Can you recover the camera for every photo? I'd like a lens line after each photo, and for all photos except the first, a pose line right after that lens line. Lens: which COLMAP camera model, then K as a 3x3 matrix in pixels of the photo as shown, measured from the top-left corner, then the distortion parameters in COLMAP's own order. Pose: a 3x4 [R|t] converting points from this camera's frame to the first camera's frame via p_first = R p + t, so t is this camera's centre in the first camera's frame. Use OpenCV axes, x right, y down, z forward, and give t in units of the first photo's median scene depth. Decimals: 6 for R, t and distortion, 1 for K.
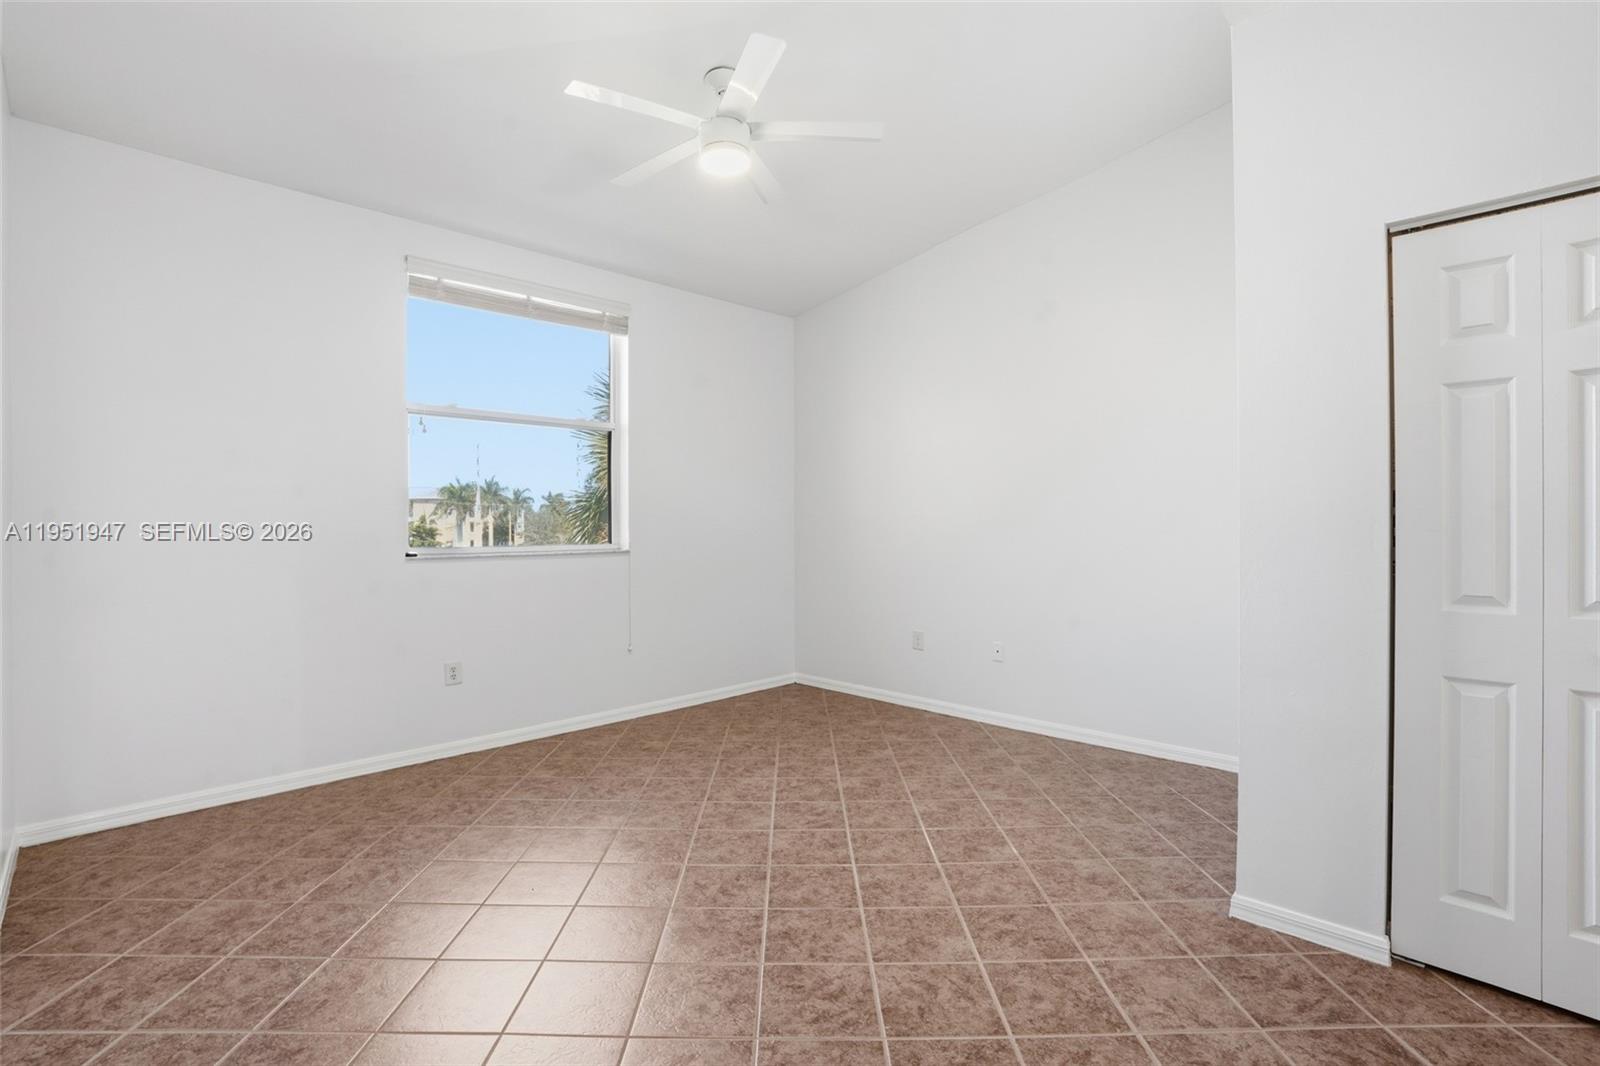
lens RADIAL K [[741.2, 0, 795.3], [0, 741.2, 530.0], [0, 0, 1]] dist [-0.069590, 0.024112]
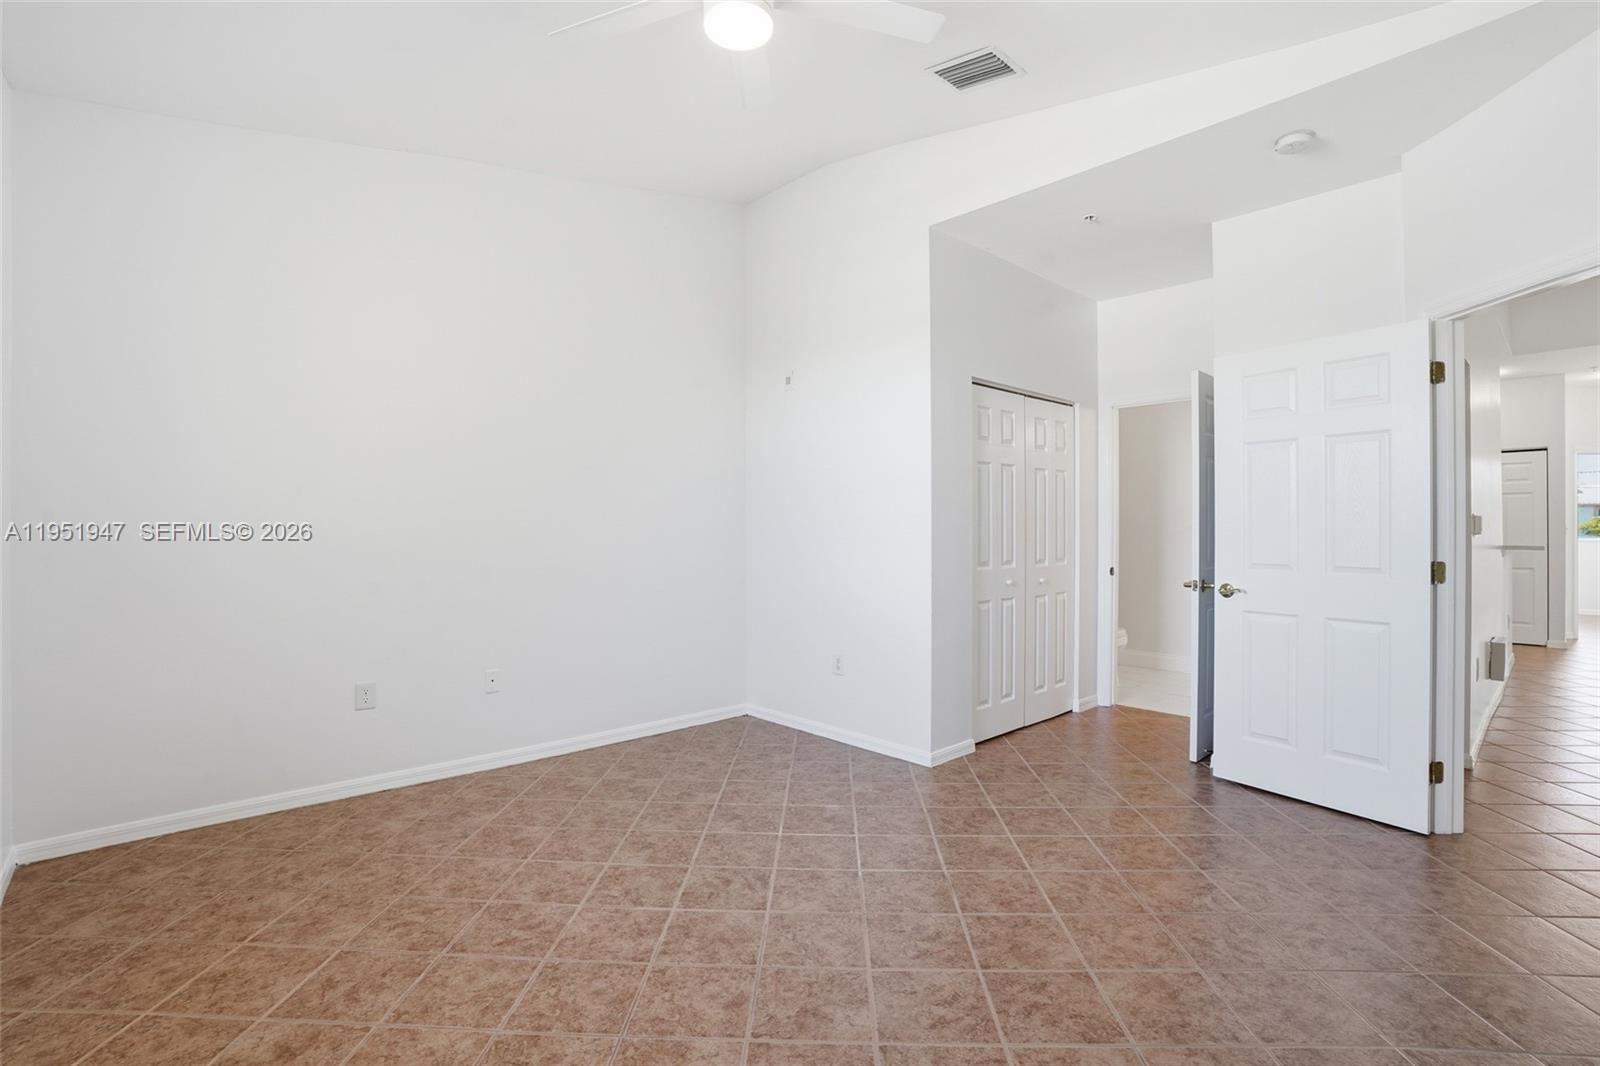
lens RADIAL K [[734.2, 0, 800.0], [0, 734.2, 533.0], [0, 0, 1]] dist [-0.075980, 0.023187]
pose [[0.042474, -0.002686, 0.999094, -0.893285], [0.009217, 0.999955, 0.002297, -0.003843], [-0.999055, 0.009111, 0.042497, 1.021757]]
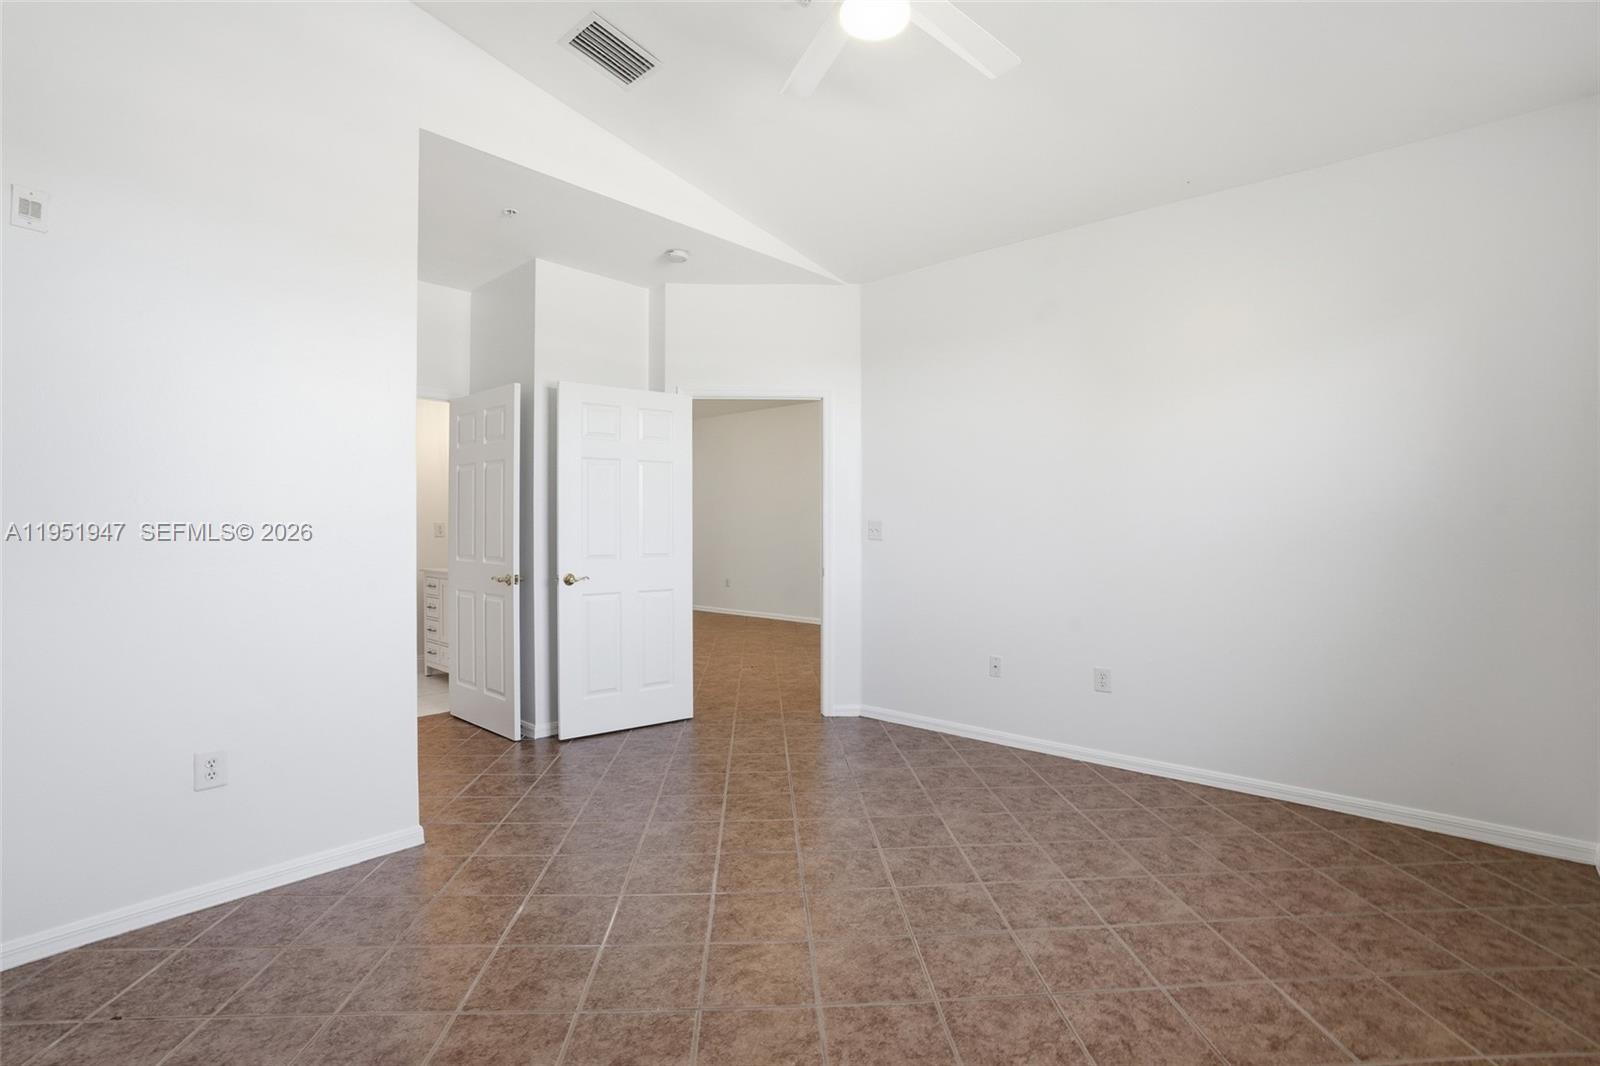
lens RADIAL K [[741.2, 0, 795.3], [0, 741.2, 530.0], [0, 0, 1]] dist [-0.069590, 0.024112]
pose [[-0.998856, 0.003994, -0.047661, 0.017923], [0.003243, 0.999870, 0.015824, -0.018873], [0.047718, 0.015652, -0.998738, 1.900291]]
